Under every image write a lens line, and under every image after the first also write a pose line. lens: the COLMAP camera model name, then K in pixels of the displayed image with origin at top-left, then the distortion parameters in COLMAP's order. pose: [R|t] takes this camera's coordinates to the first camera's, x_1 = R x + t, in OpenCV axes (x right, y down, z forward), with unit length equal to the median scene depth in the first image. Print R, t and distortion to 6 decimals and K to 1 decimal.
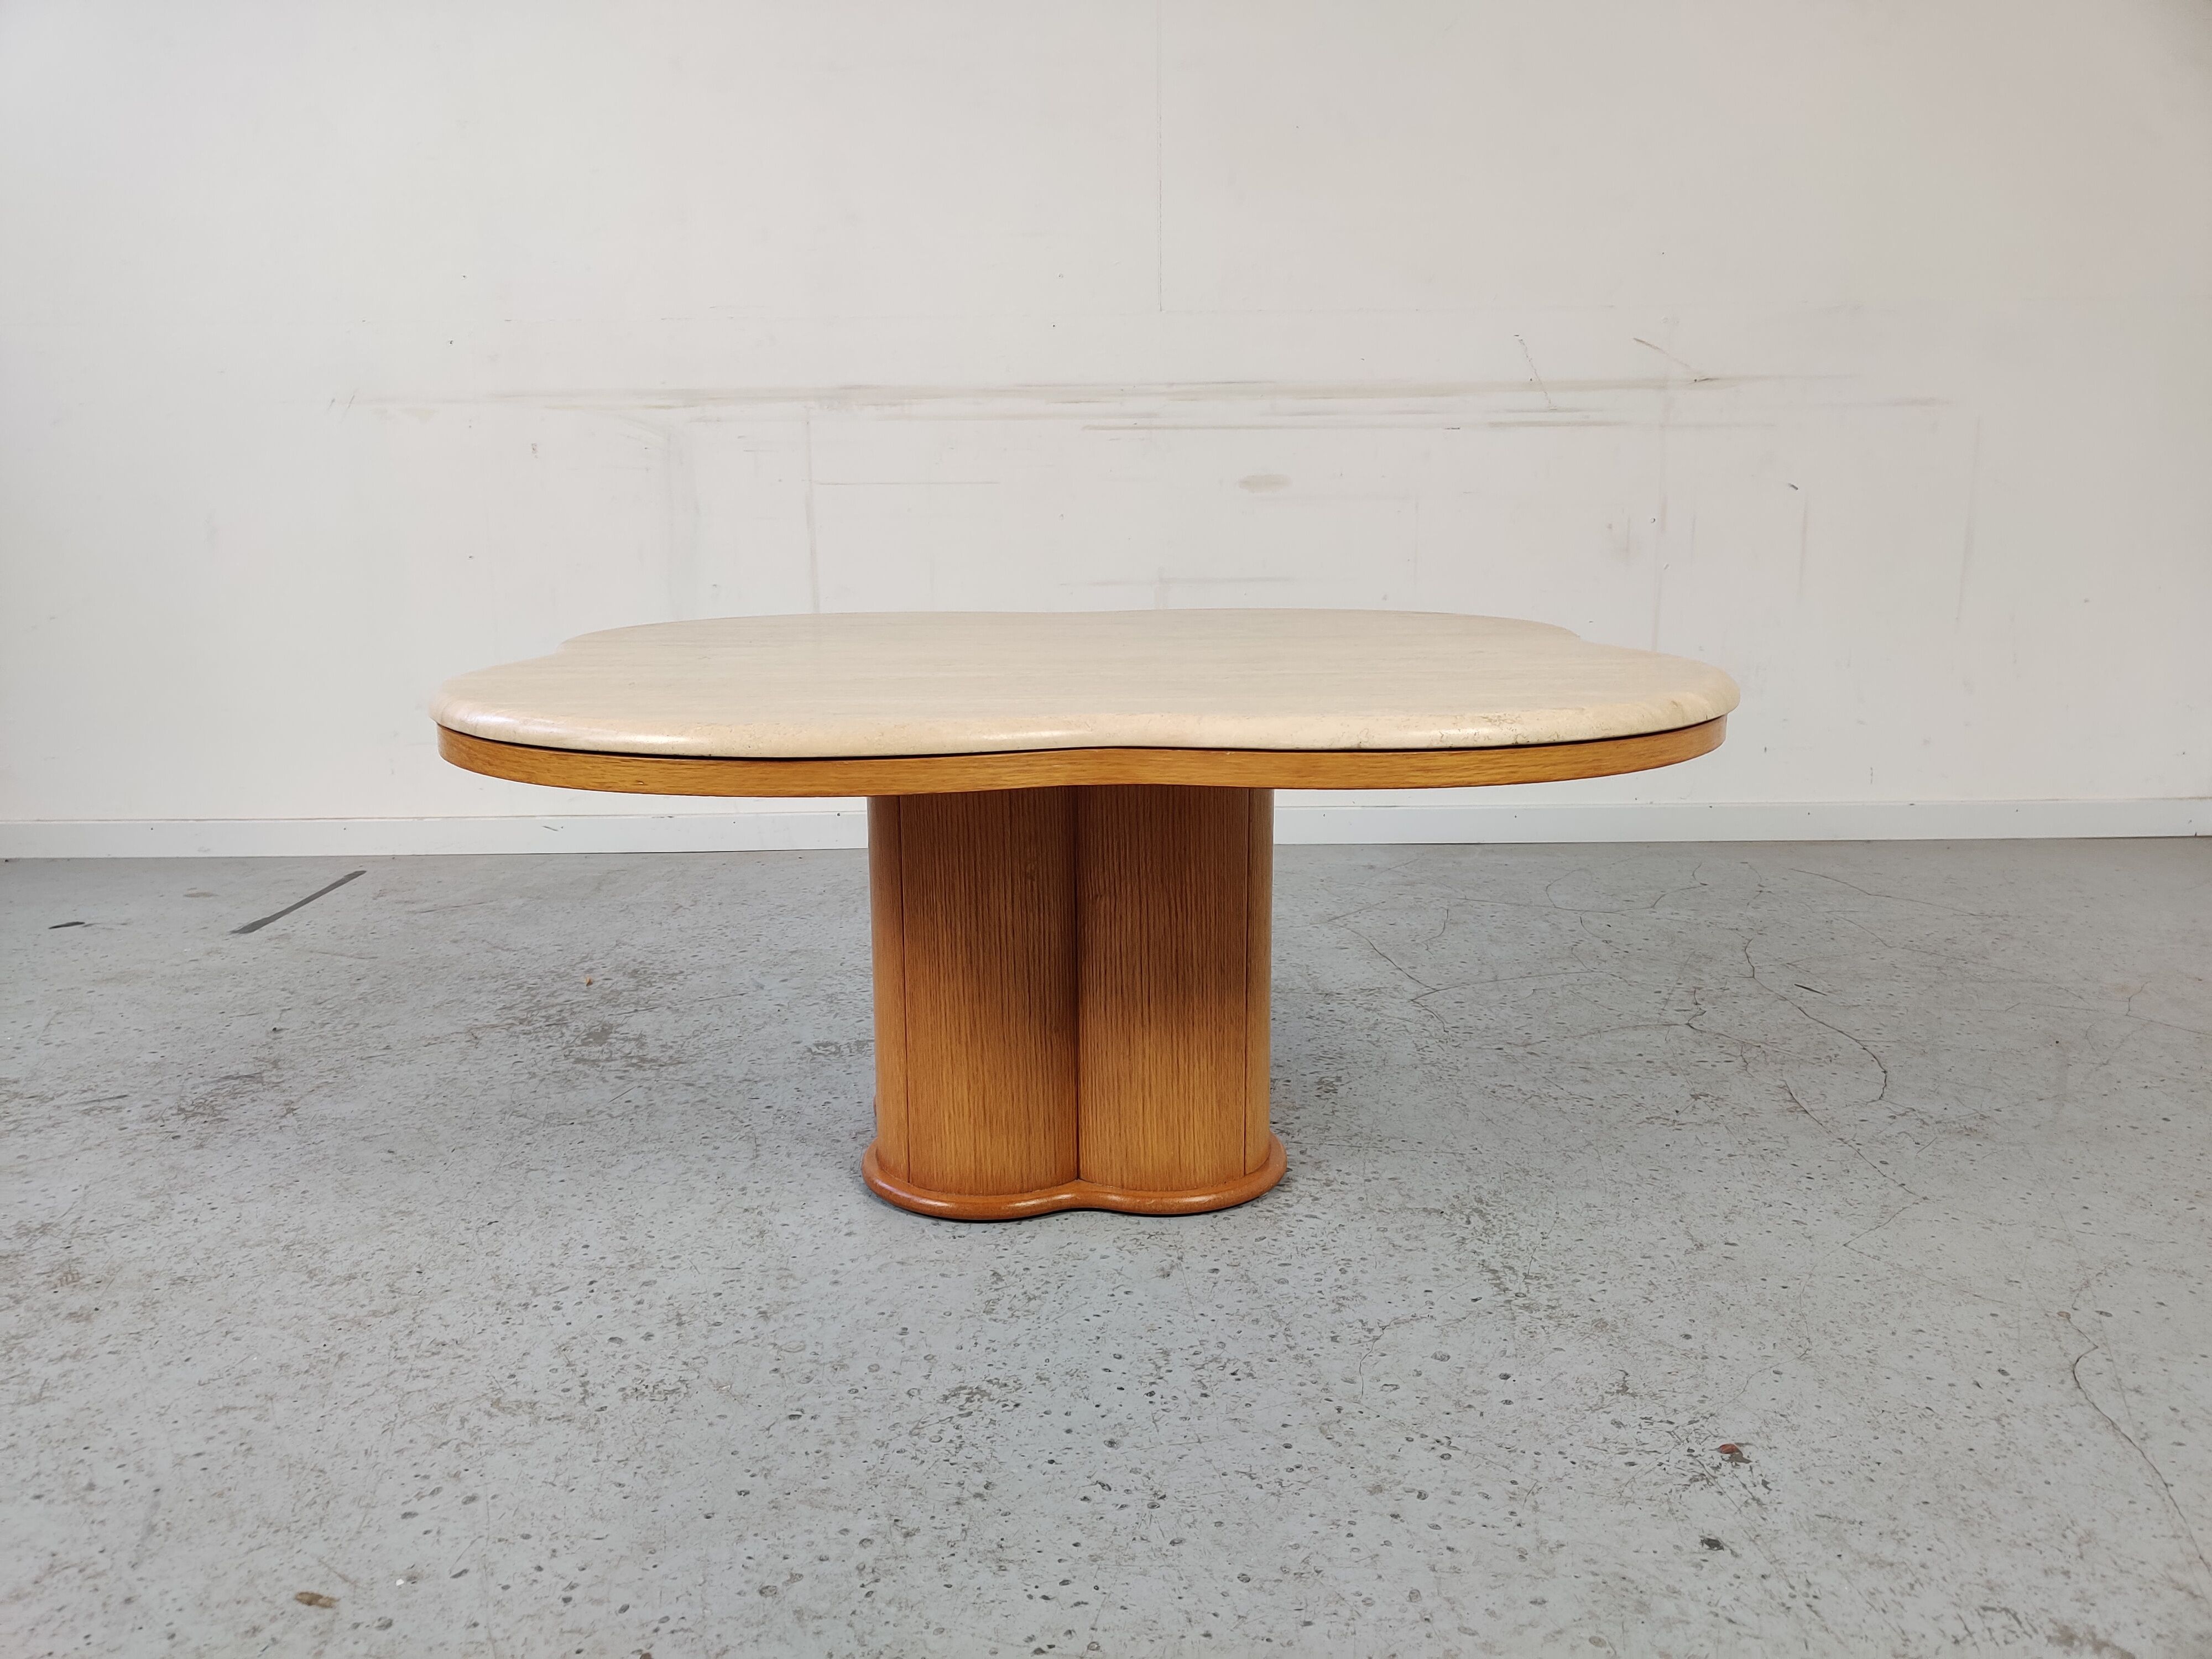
lens RADIAL K [[1664.4, 0, 1067.0], [0, 1664.4, 864.2], [0, 0, 1]] dist [0.031268, -0.004780]
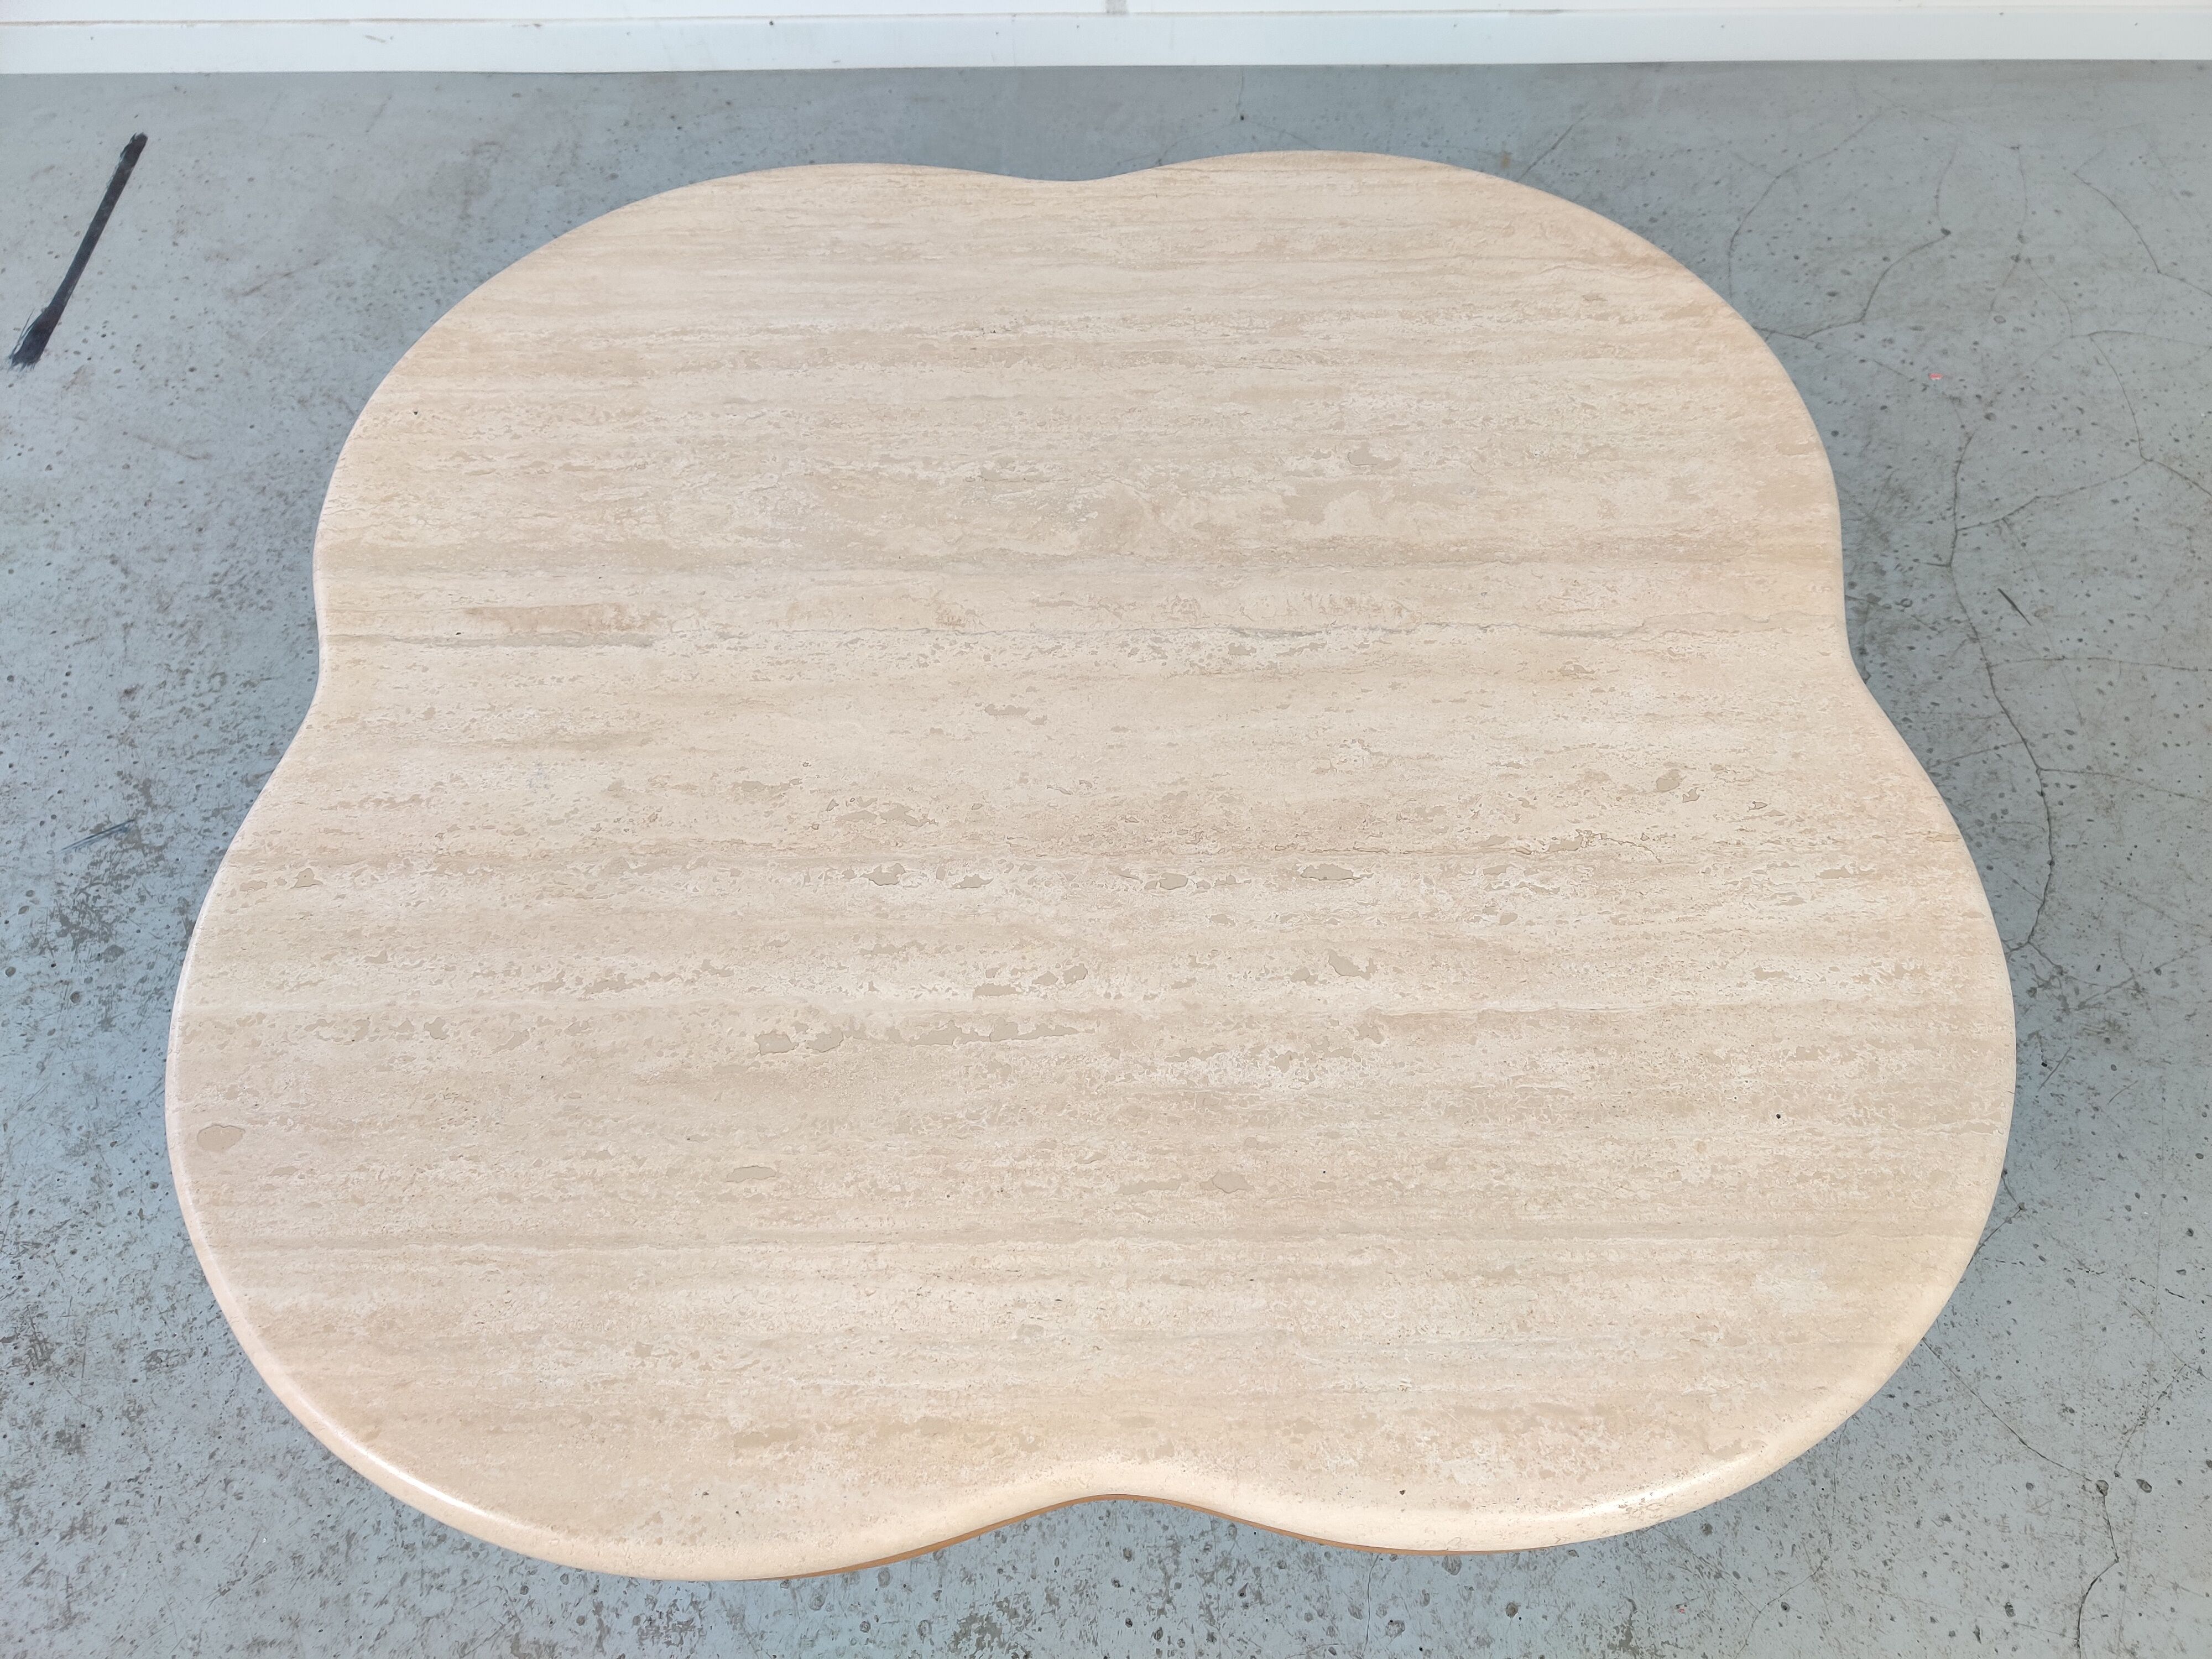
lens RADIAL K [[1686.5, 0, 1106.0], [0, 1686.5, 829.5], [0, 0, 1]] dist [0.012718, 0.000134]
pose [[0.999963, -0.003386, -0.007909, 0.024838], [0.007992, 0.705764, 0.708402, -0.666024], [0.003184, -0.708439, 0.705765, 0.549301]]
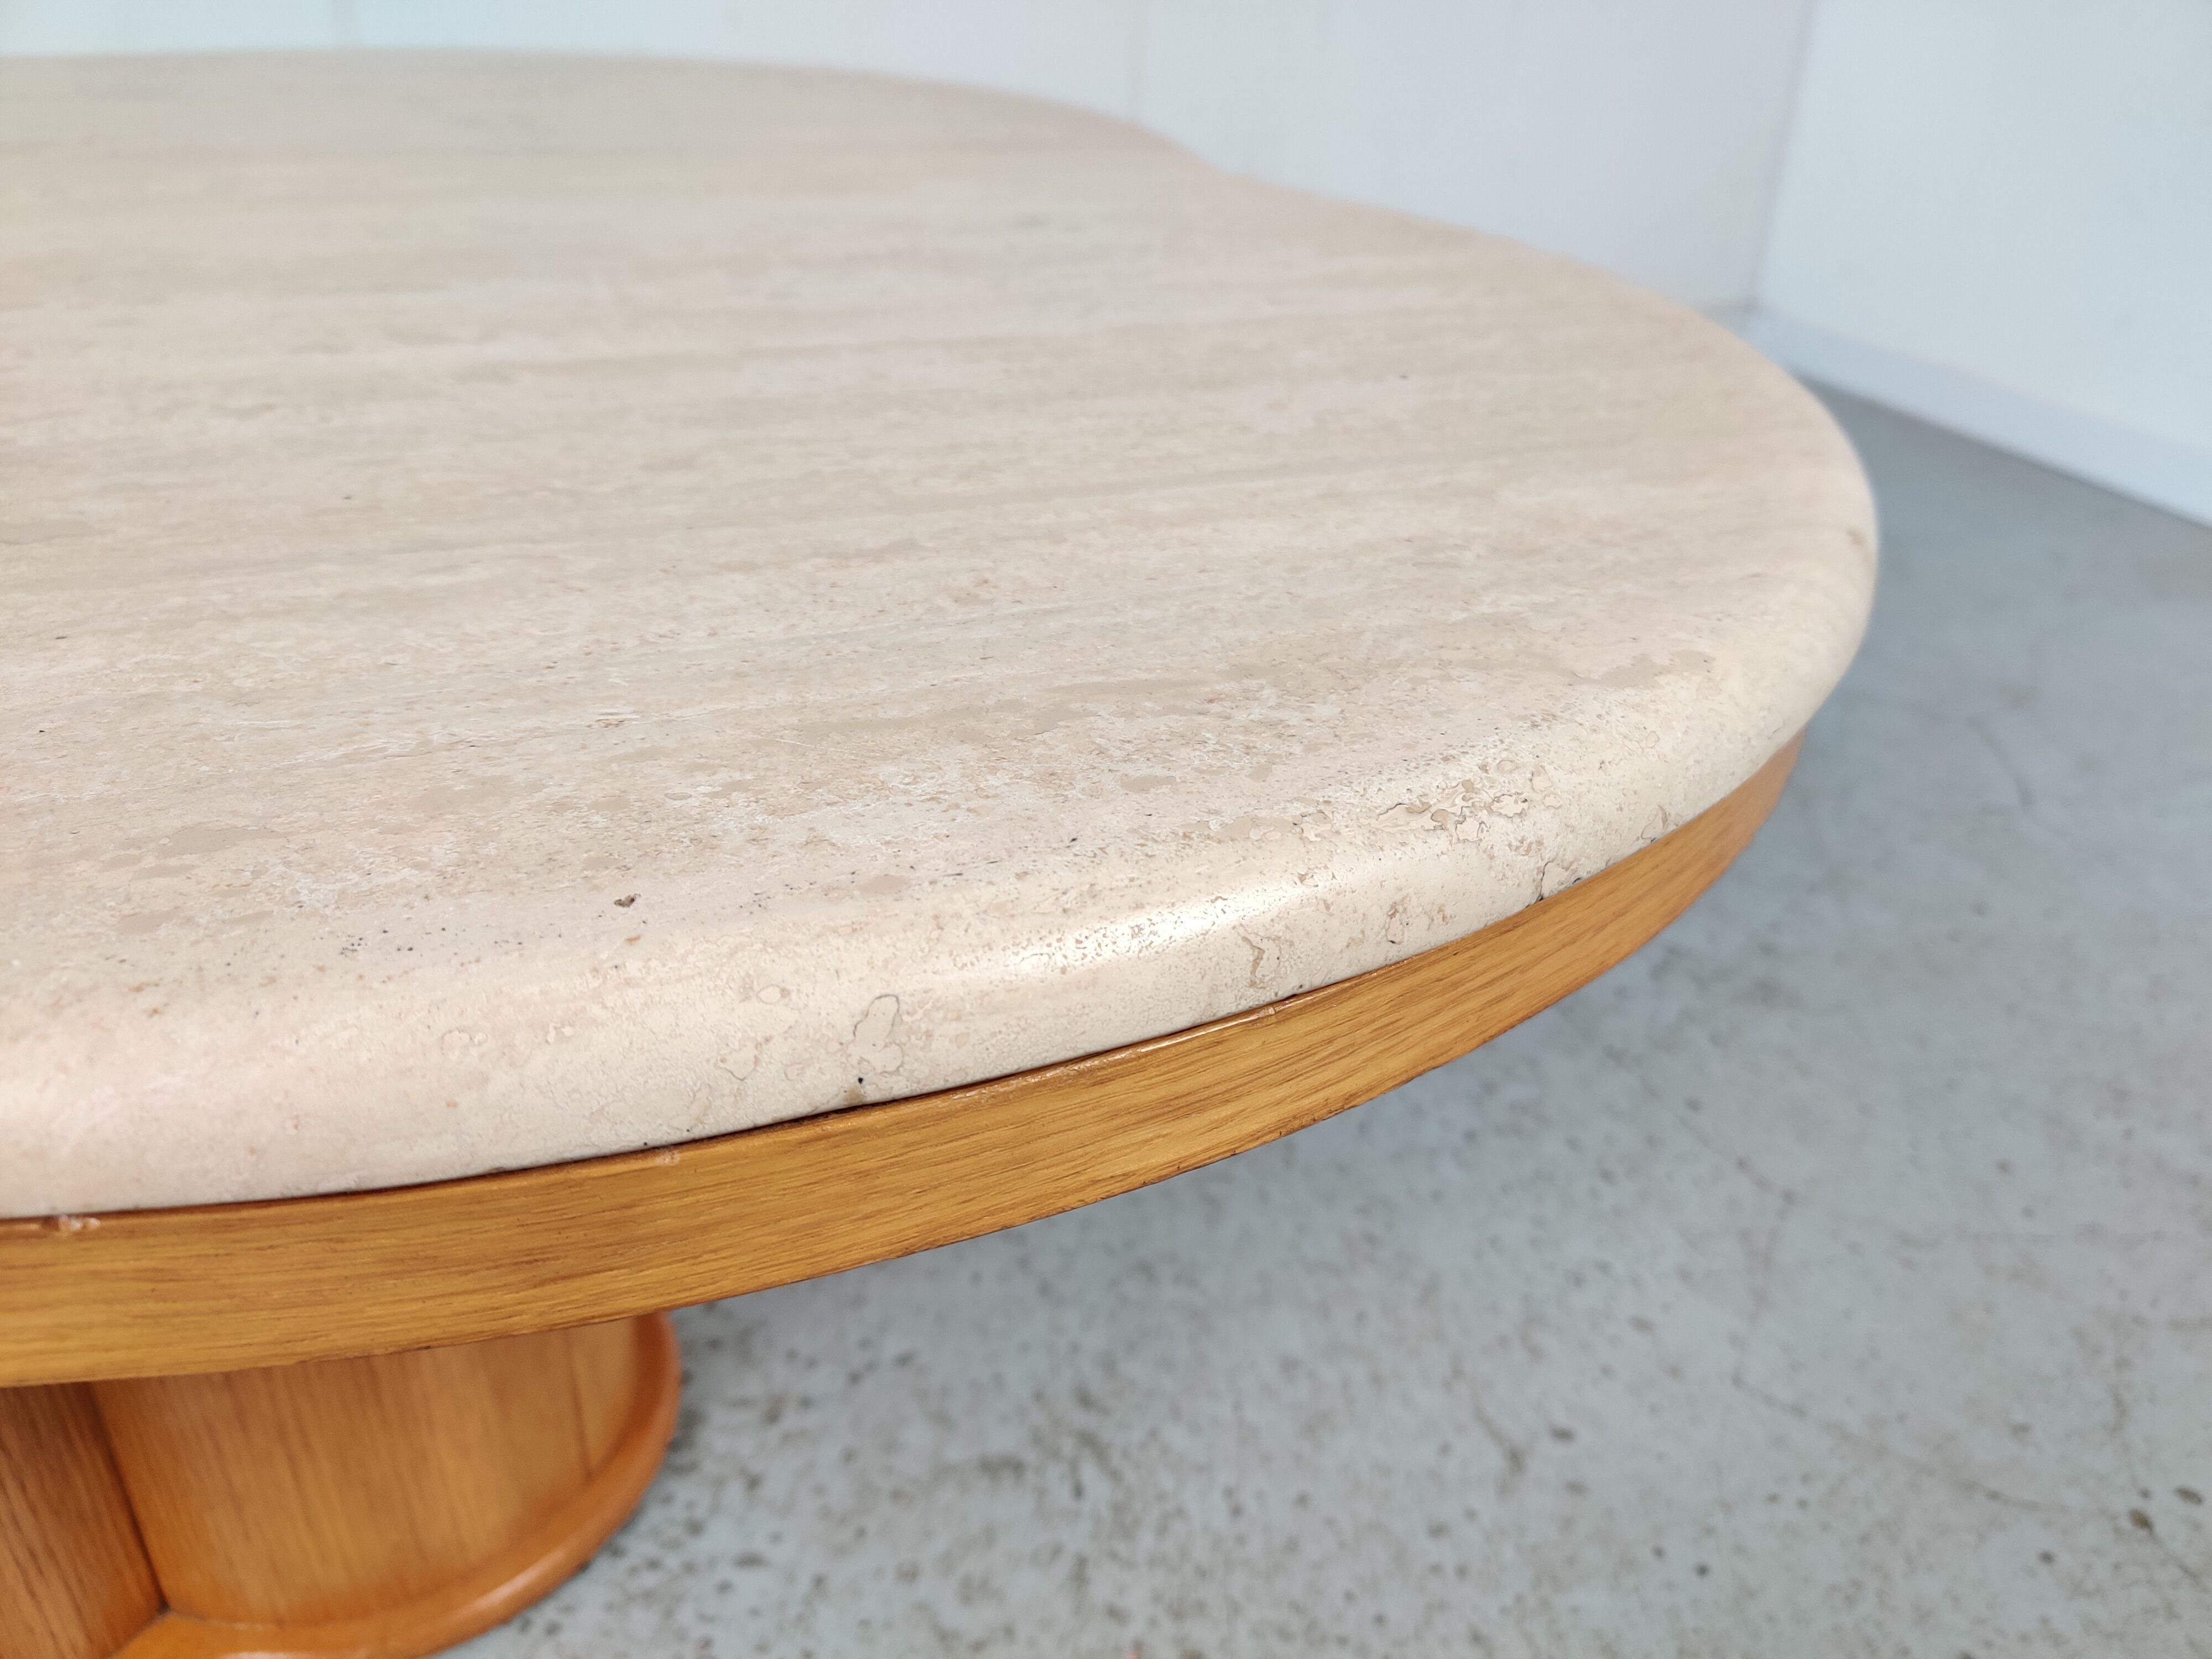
lens RADIAL K [[1711.4, 0, 1115.8], [0, 1711.4, 836.7], [0, 0, 1]] dist [0.001257, -0.004132]
pose [[0.922675, -0.149086, 0.355590, 0.112125], [0.037967, 0.952872, 0.300988, -0.120460], [-0.383705, -0.264213, 0.884851, 0.661055]]
